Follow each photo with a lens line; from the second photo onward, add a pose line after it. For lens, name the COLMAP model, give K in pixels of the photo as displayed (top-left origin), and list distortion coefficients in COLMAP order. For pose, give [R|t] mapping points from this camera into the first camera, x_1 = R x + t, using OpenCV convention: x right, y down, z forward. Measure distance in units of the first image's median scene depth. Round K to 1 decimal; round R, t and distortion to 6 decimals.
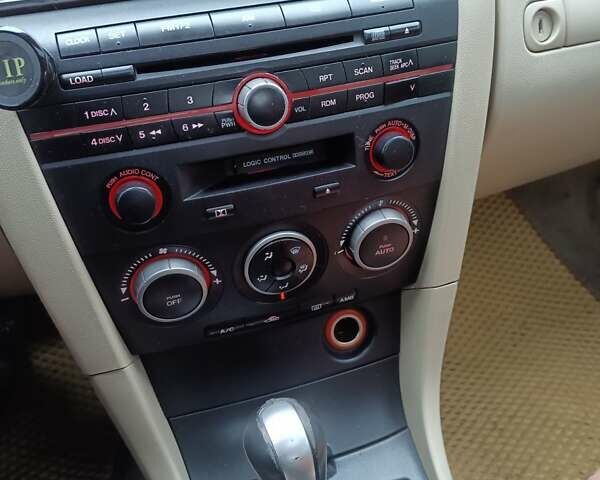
lens RADIAL K [[580.9, 0, 300.0], [0, 580.9, 240.0], [0, 0, 1]] dist [0.023577, 0.004974]
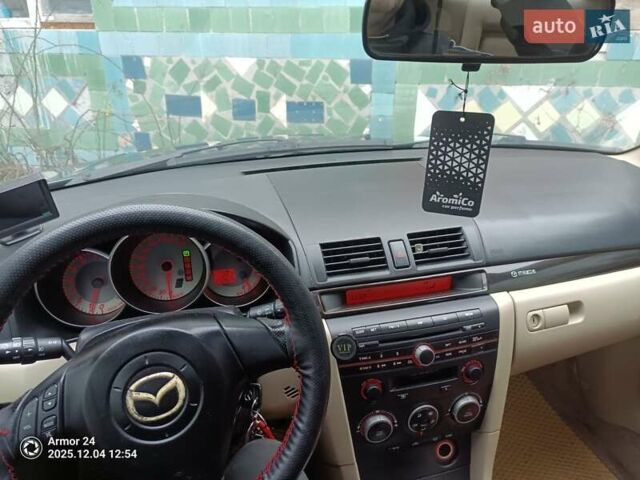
lens RADIAL K [[476.6, 0, 320.0], [0, 476.6, 240.0], [0, 0, 1]] dist [0.030727, -0.005118]
pose [[0.997847, 0.052266, -0.039628, -0.413921], [-0.059694, 0.974018, -0.218464, -0.215457], [0.027180, 0.220359, 0.975040, -1.043503]]
